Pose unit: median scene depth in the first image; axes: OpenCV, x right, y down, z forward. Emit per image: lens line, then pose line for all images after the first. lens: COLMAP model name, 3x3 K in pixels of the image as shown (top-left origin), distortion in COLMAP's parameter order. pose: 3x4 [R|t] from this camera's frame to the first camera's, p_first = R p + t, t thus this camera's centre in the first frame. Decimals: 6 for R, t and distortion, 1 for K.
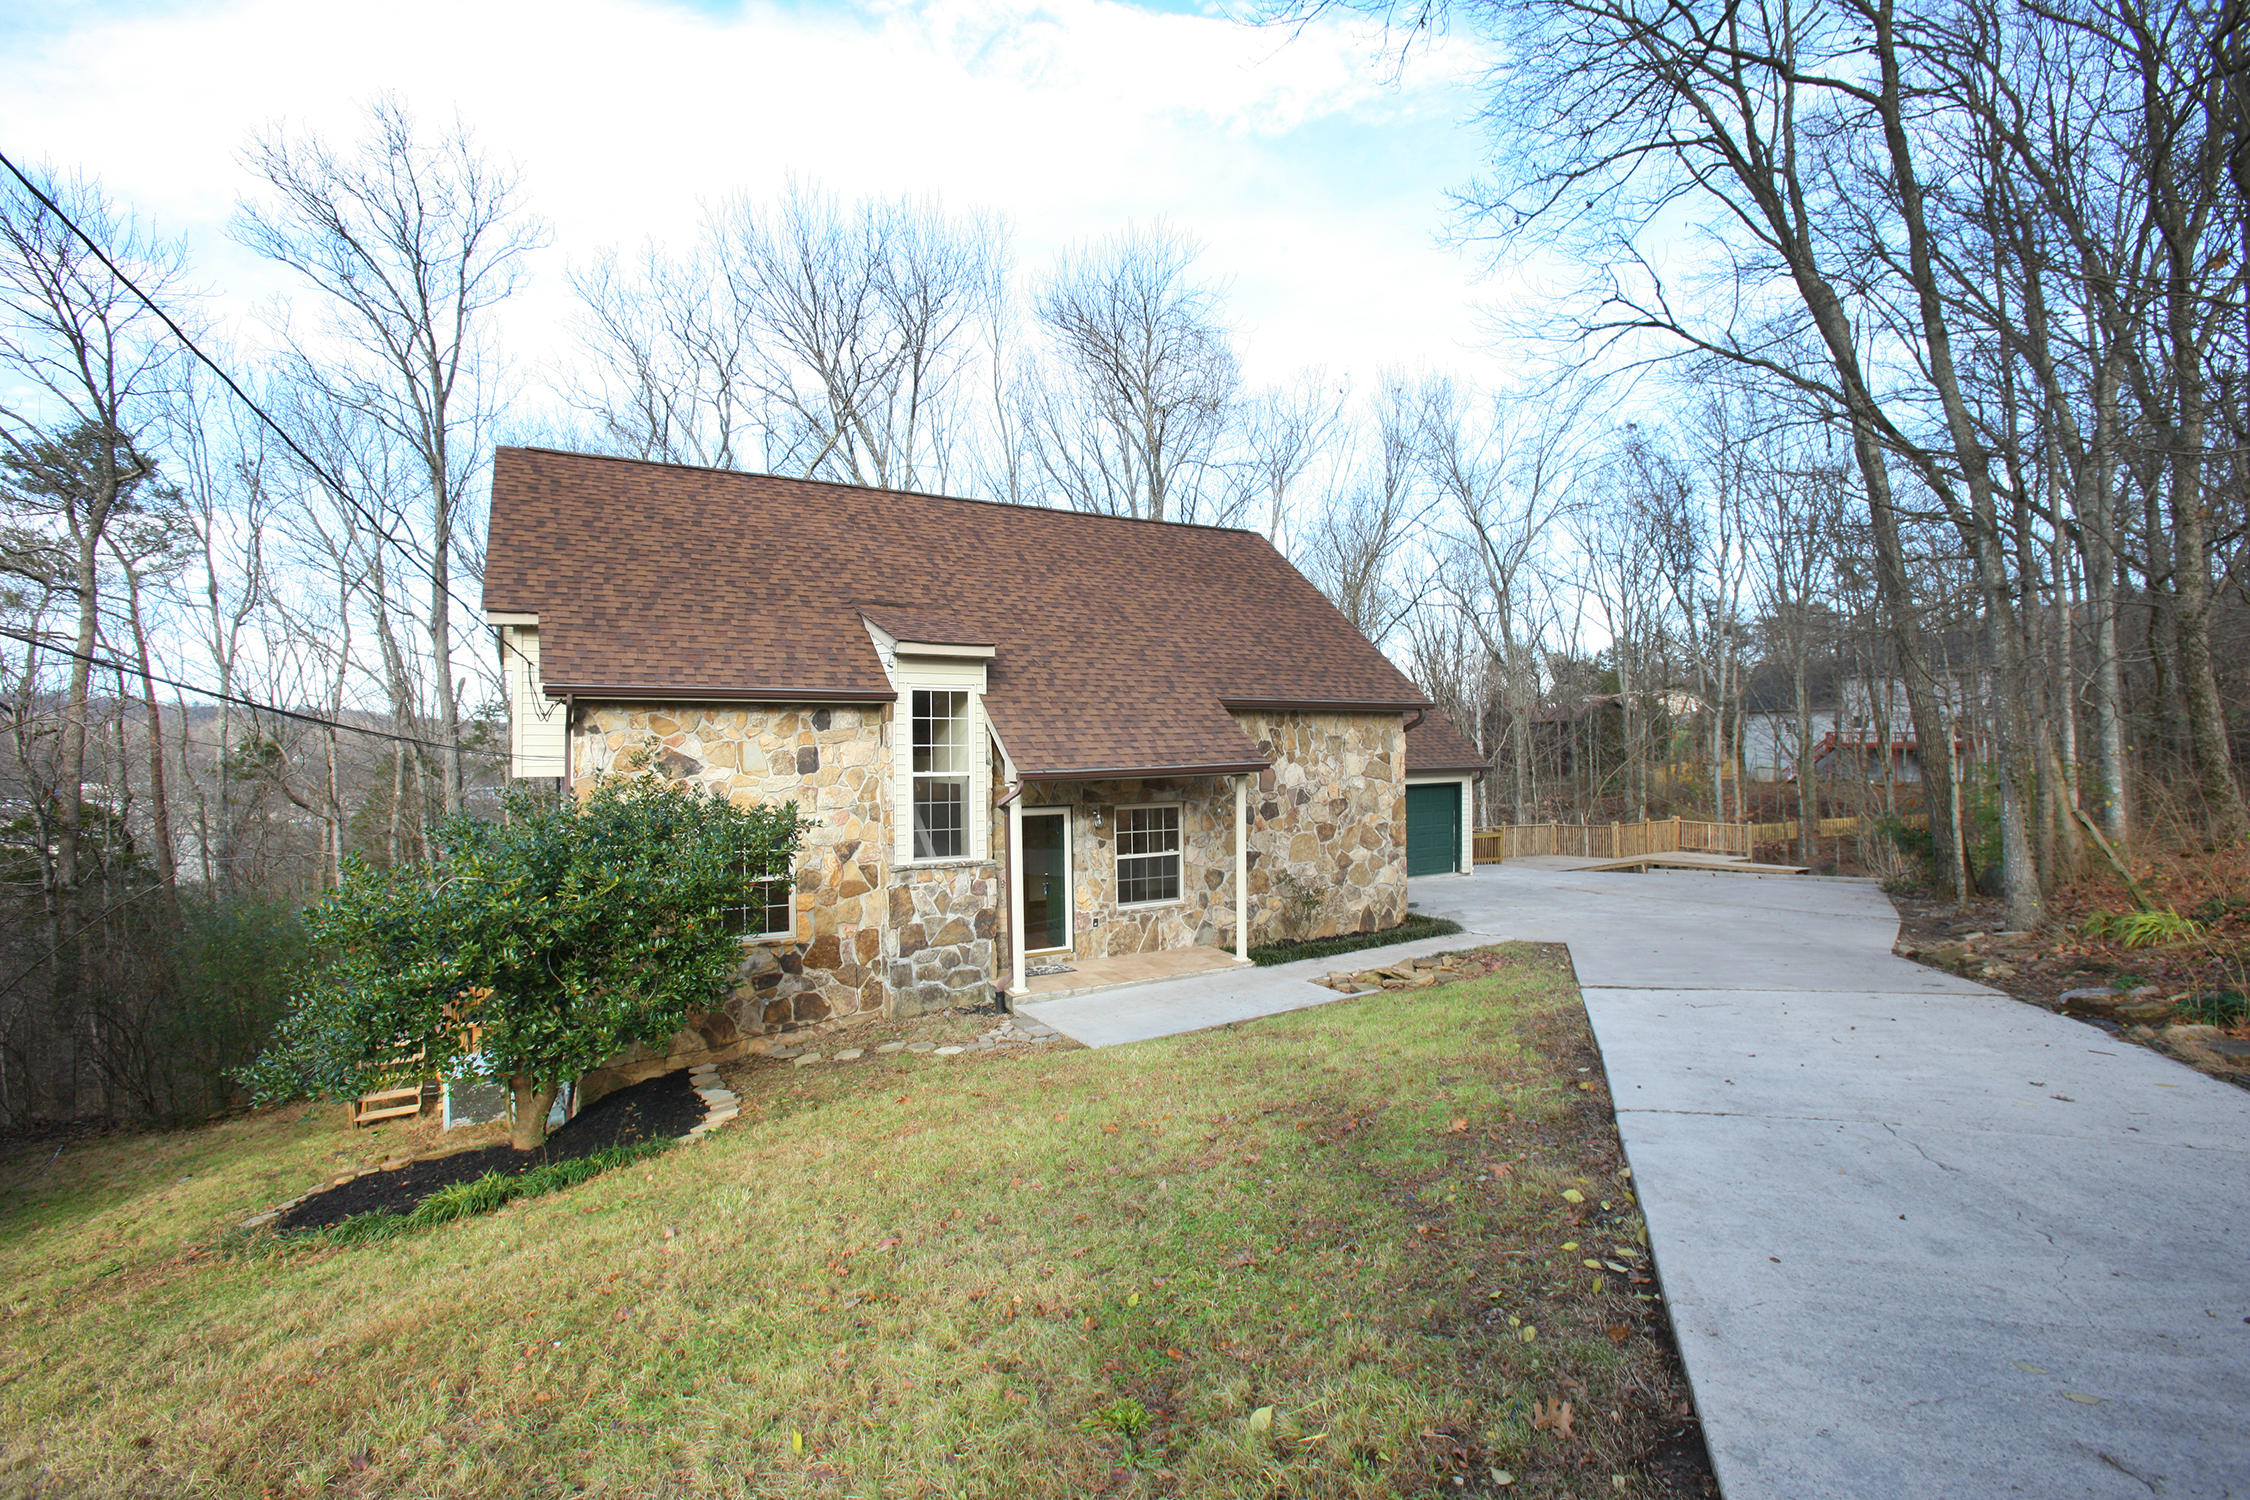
lens RADIAL K [[1043.2, 0, 1127.6], [0, 1043.2, 748.7], [0, 0, 1]] dist [-0.047316, 0.018369]
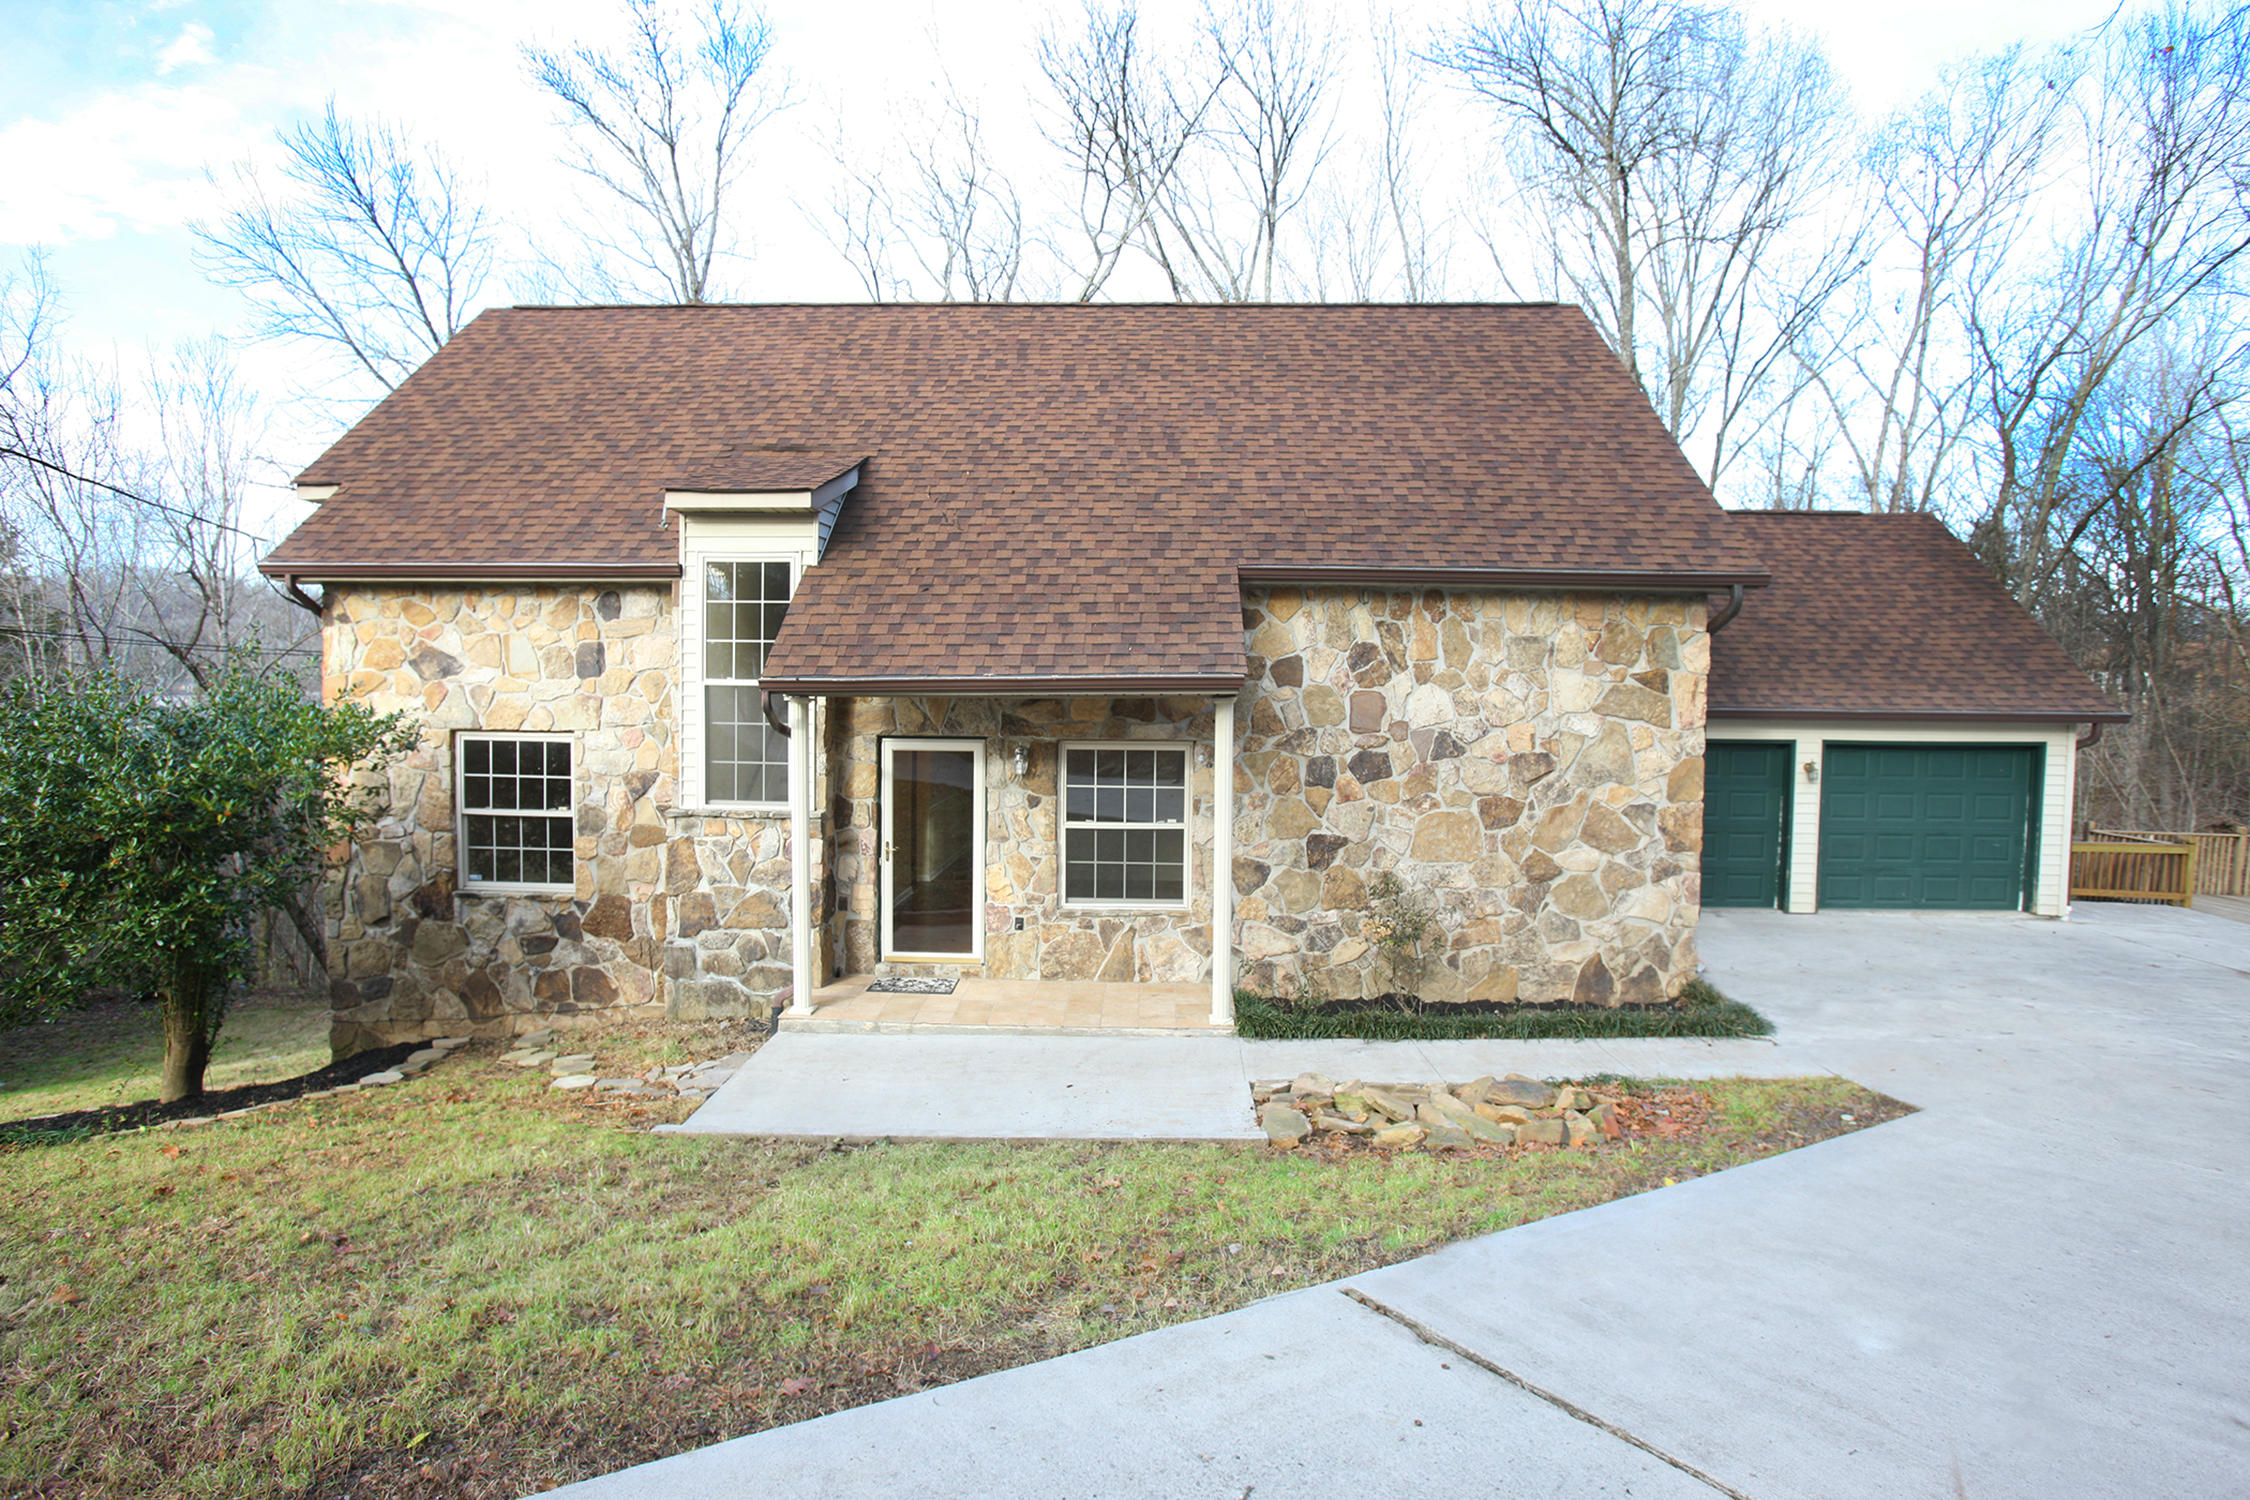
lens RADIAL K [[1200.4, 0, 1124.6], [0, 1200.4, 747.2], [0, 0, 1]] dist [-0.034712, -0.000480]
pose [[0.838676, 0.046092, -0.542677, 0.421590], [-0.018179, 0.998226, 0.056690, 0.015882], [0.544327, -0.037679, 0.838026, 0.424499]]
